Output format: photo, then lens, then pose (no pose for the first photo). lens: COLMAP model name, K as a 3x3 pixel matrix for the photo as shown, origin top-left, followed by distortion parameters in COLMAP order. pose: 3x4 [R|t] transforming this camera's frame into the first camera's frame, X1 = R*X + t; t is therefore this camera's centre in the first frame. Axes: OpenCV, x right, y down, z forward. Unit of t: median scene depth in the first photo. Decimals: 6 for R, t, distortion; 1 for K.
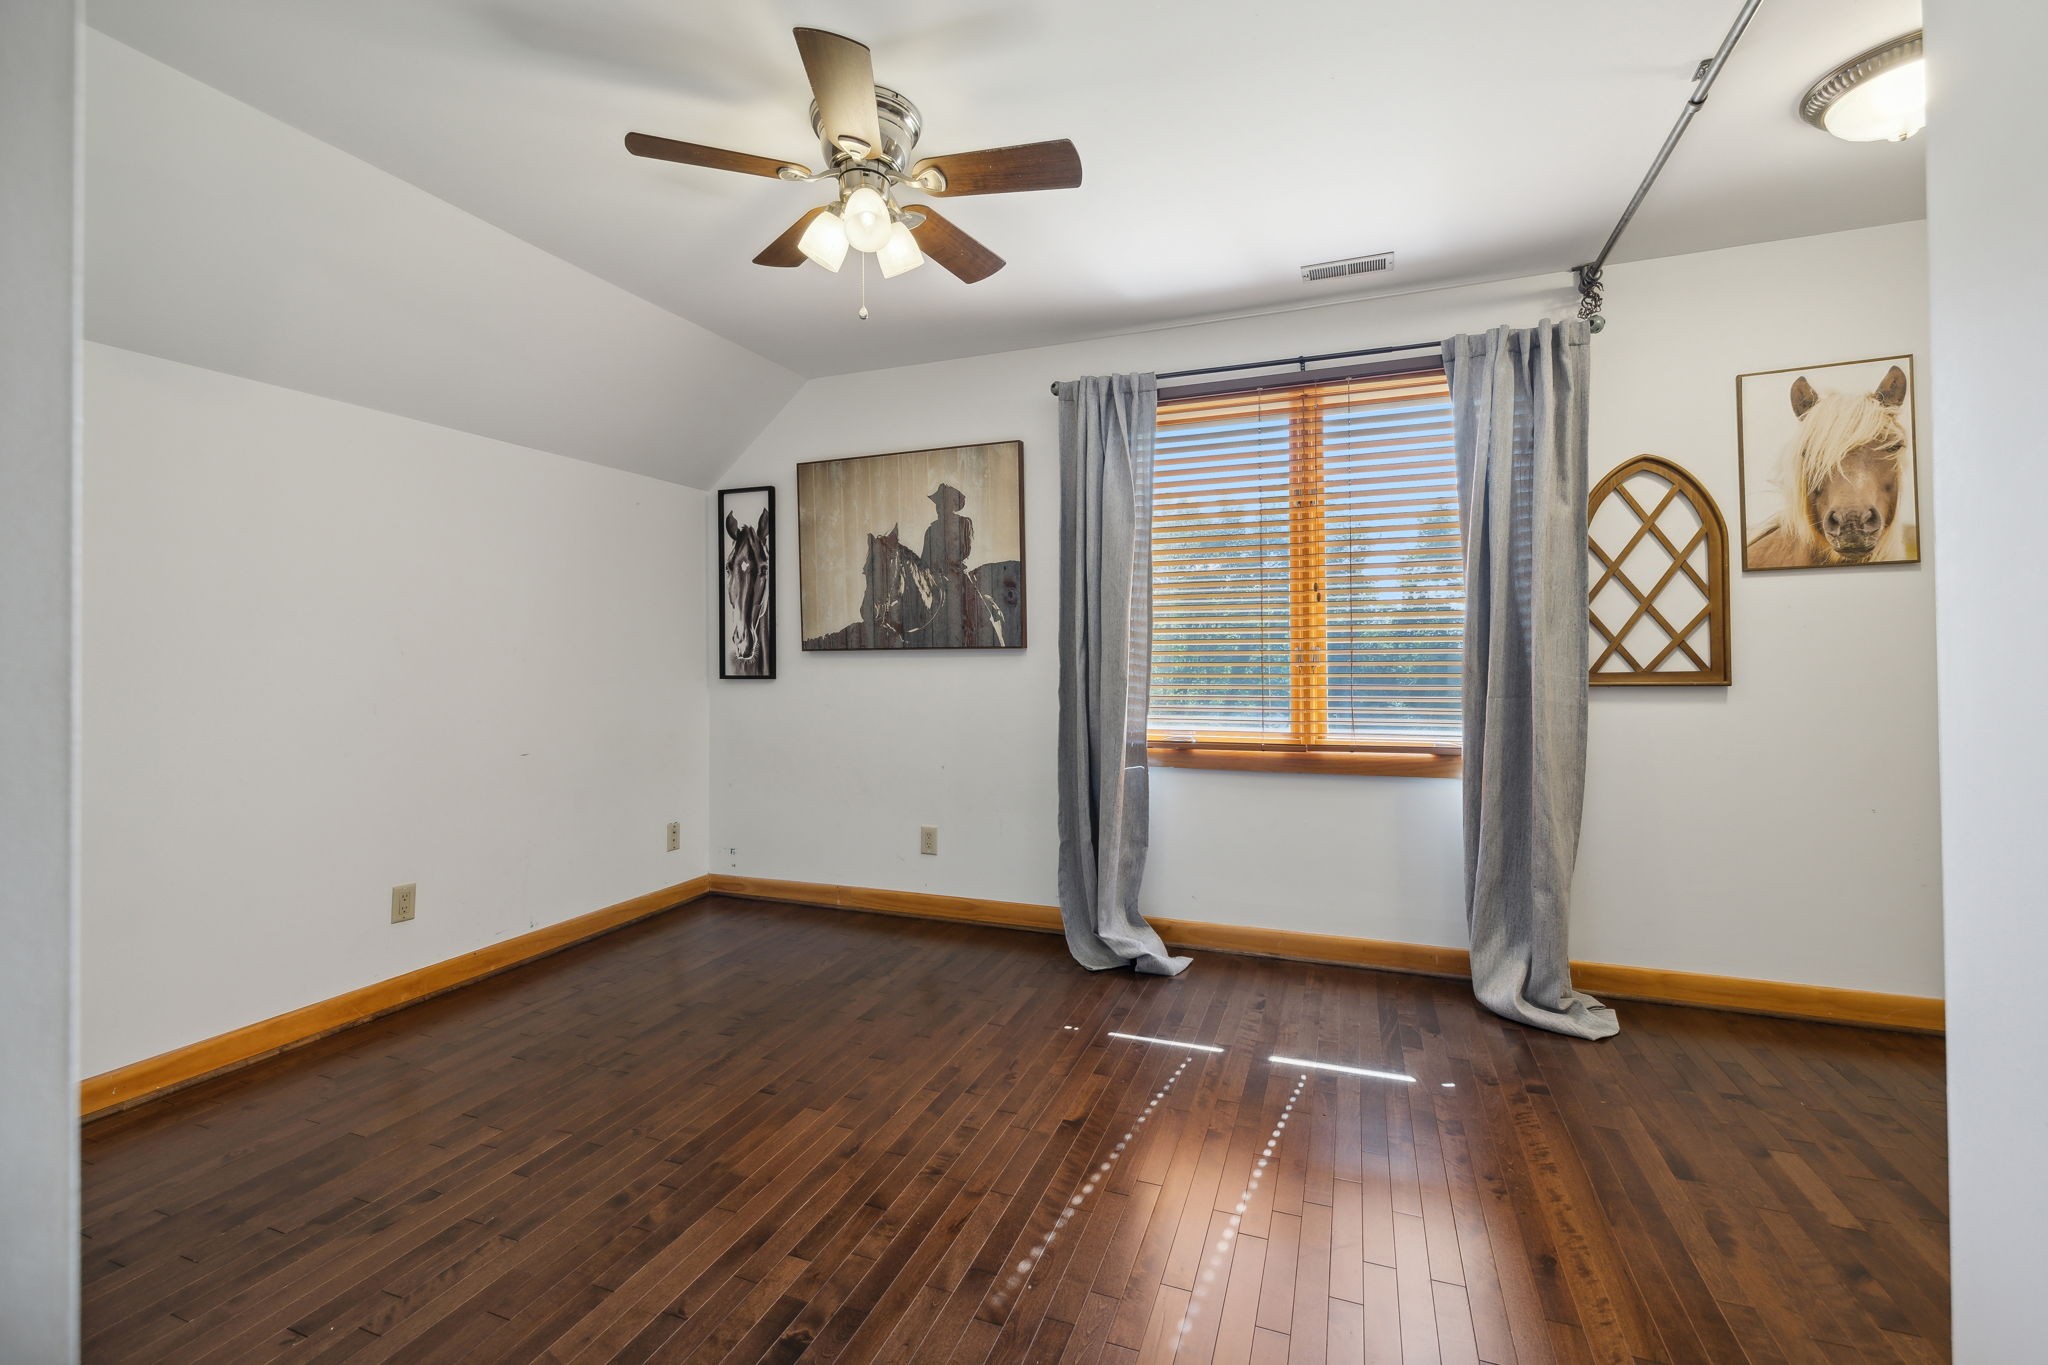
lens RADIAL K [[878.9, 0, 1010.0], [0, 878.9, 661.7], [0, 0, 1]] dist [-0.000234, -0.000031]
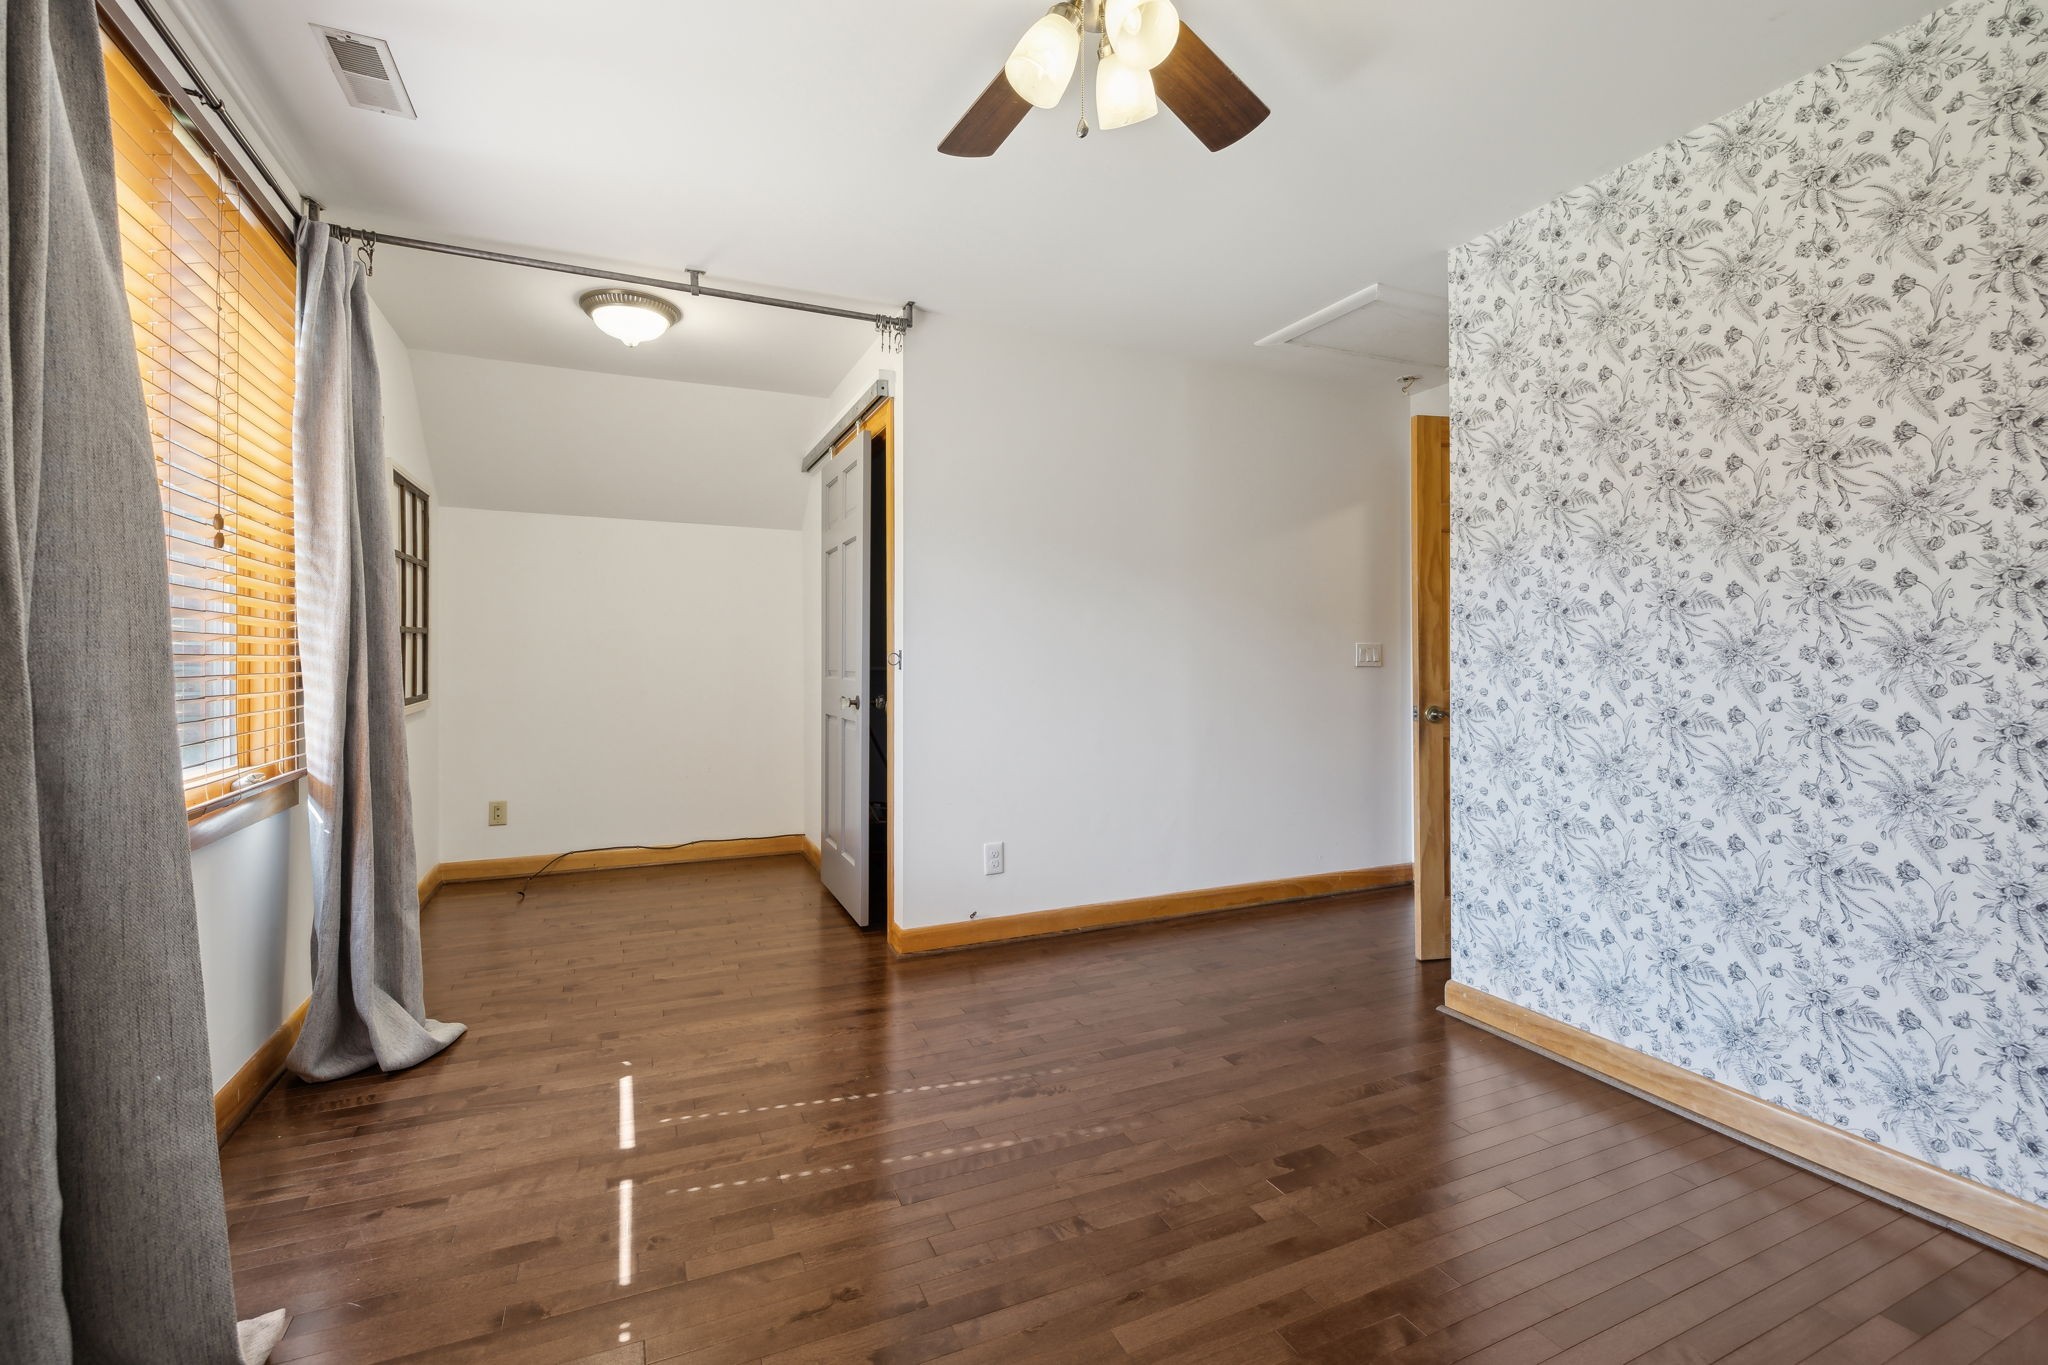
lens RADIAL K [[878.9, 0, 1010.0], [0, 878.9, 661.7], [0, 0, 1]] dist [-0.000234, -0.000031]
pose [[-0.717268, 0.007649, 0.696755, -0.557671], [0.003100, 0.999965, -0.007786, 0.014138], [-0.696790, -0.003425, -0.717267, 1.429981]]
